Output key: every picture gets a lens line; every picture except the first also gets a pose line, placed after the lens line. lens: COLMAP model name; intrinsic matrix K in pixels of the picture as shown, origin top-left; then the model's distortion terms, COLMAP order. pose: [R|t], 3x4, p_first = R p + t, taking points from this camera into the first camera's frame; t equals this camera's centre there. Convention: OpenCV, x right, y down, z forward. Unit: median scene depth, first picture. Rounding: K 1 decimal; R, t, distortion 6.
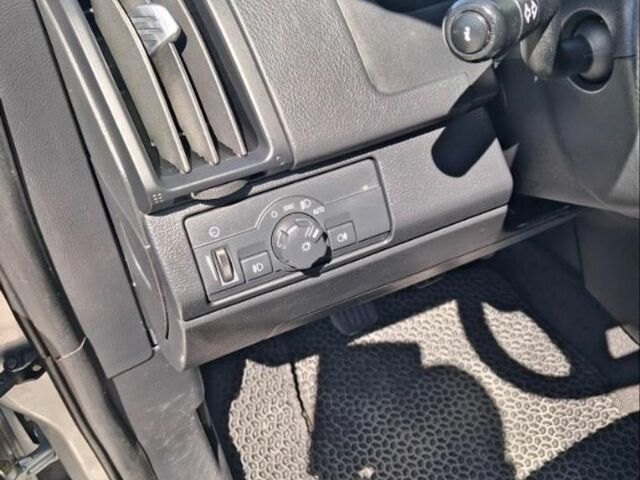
lens RADIAL K [[661.6, 0, 300.3], [0, 661.6, 238.6], [0, 0, 1]] dist [0.018322, 0.000481]
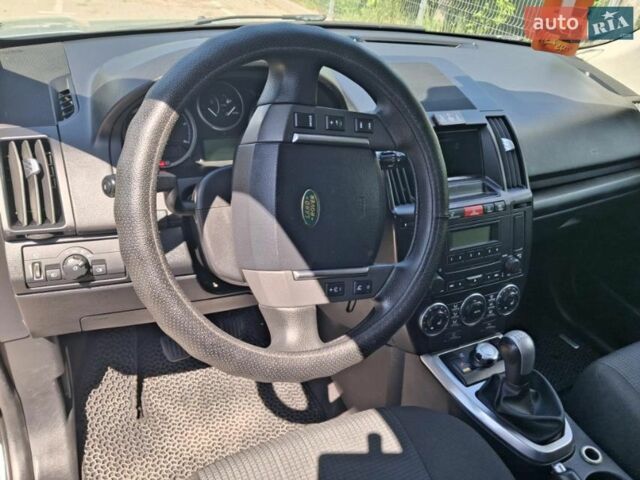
lens RADIAL K [[504.4, 0, 315.8], [0, 504.4, 241.7], [0, 0, 1]] dist [0.008385, -0.006353]
pose [[0.987733, 0.155951, 0.007978, 0.762348], [-0.149750, 0.960463, -0.234704, 0.199451], [-0.044265, 0.230630, 0.972034, -0.708384]]
